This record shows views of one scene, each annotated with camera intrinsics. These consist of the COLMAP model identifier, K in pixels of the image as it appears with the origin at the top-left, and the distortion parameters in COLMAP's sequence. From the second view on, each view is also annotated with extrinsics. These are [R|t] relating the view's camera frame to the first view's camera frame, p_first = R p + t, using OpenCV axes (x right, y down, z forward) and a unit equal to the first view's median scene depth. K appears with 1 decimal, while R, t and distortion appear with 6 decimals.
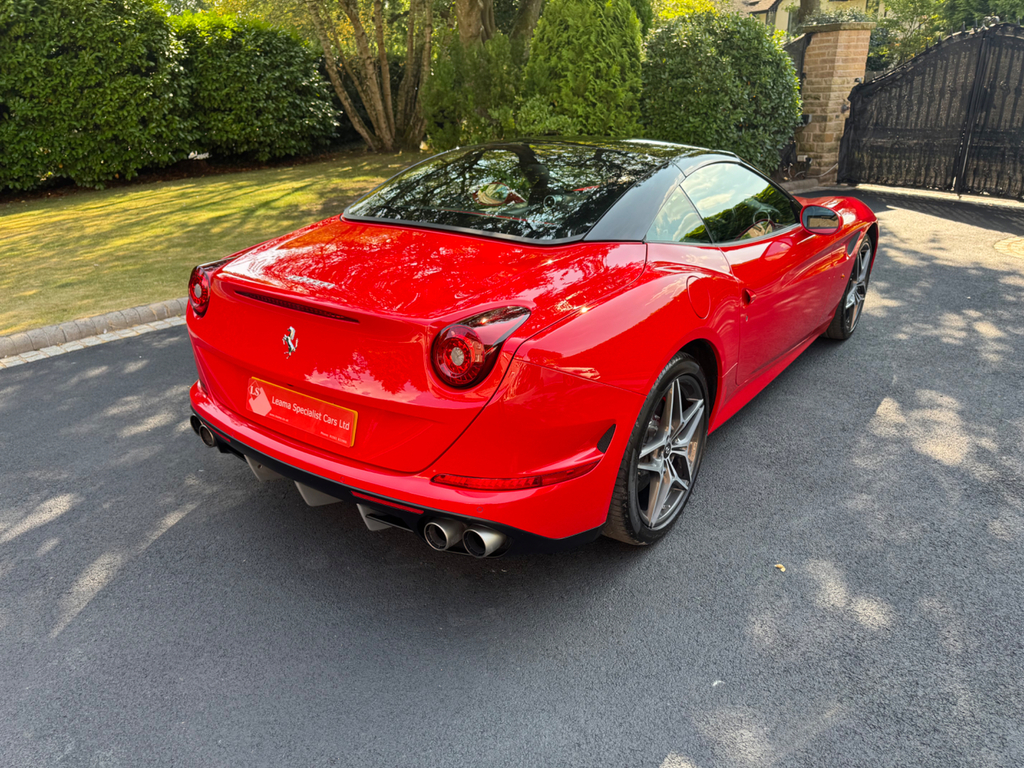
lens RADIAL K [[731.3, 0, 506.9], [0, 731.3, 386.0], [0, 0, 1]] dist [0.011518, -0.012185]
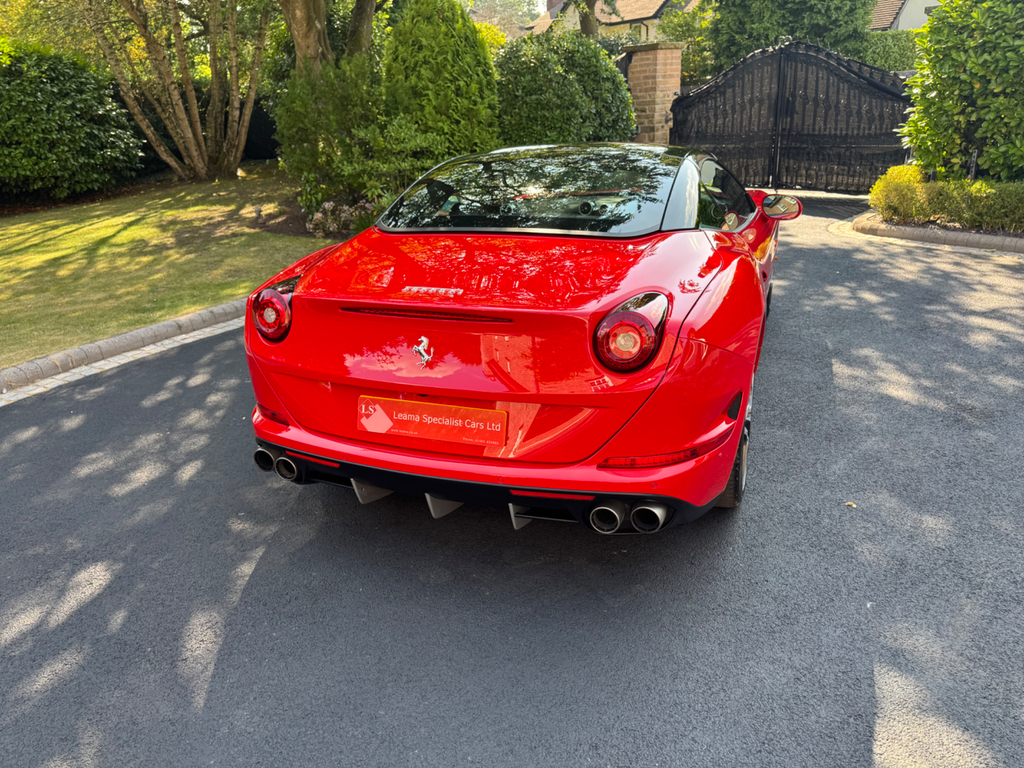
lens RADIAL K [[731.3, 0, 506.9], [0, 731.3, 386.0], [0, 0, 1]] dist [0.011518, -0.012185]
pose [[0.961355, -0.119646, 0.247956, -0.098877], [0.126365, 0.991920, -0.011299, 0.002589], [-0.244600, 0.042195, 0.968706, 0.005290]]
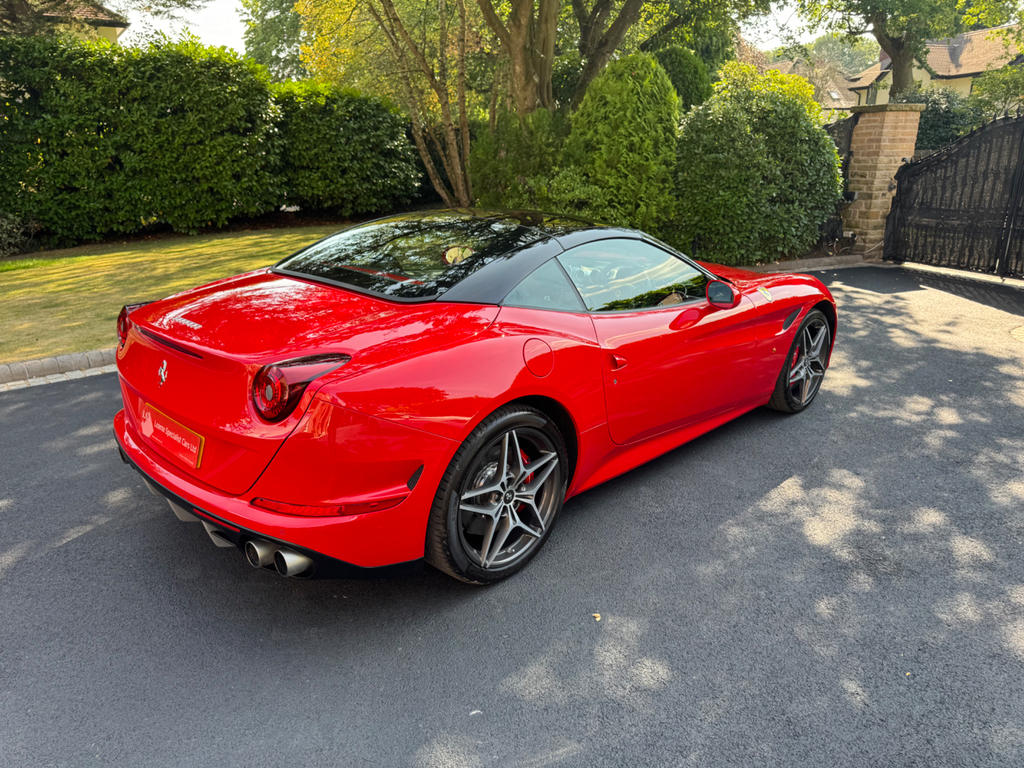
lens RADIAL K [[728.7, 0, 515.5], [0, 728.7, 385.5], [0, 0, 1]] dist [0.029579, -0.035246]
pose [[0.991460, 0.065193, -0.112945, 0.087524], [-0.073804, 0.994537, -0.073821, 0.000690], [0.107515, 0.081526, 0.990855, -0.019490]]
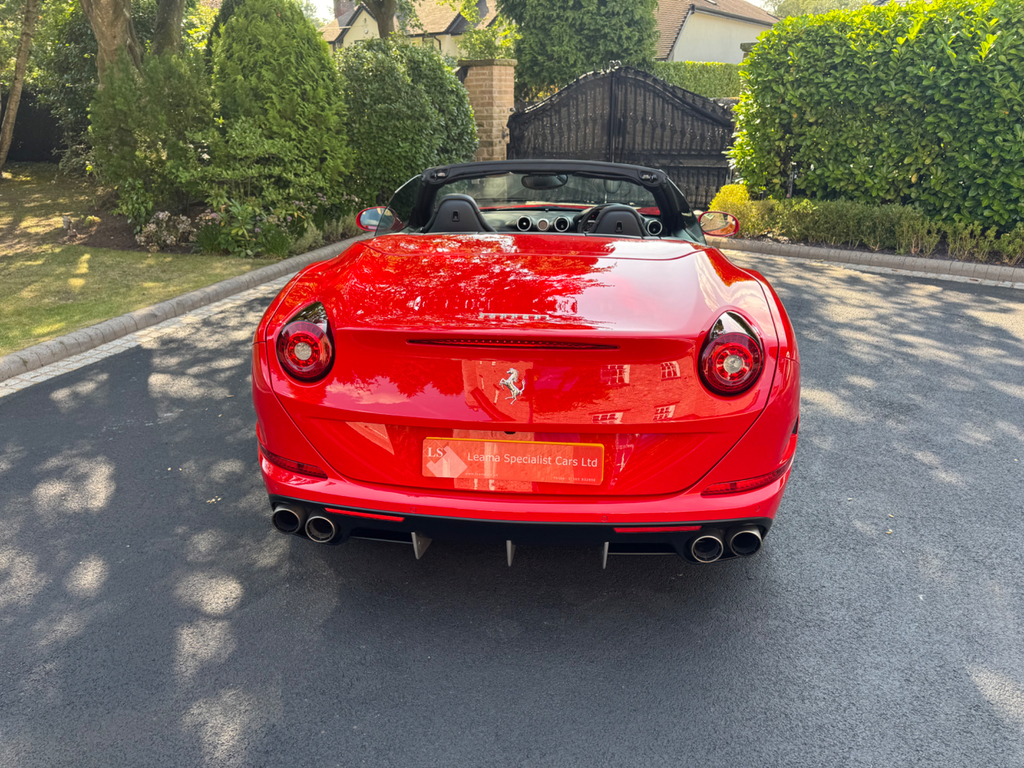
lens RADIAL K [[729.4, 0, 512.8], [0, 729.4, 383.5], [0, 0, 1]] dist [0.036479, -0.049592]
pose [[0.846735, -0.166803, 0.505190, -0.168747], [0.184328, 0.982742, 0.015534, -0.017029], [-0.499063, 0.079968, 0.862868, 0.052590]]
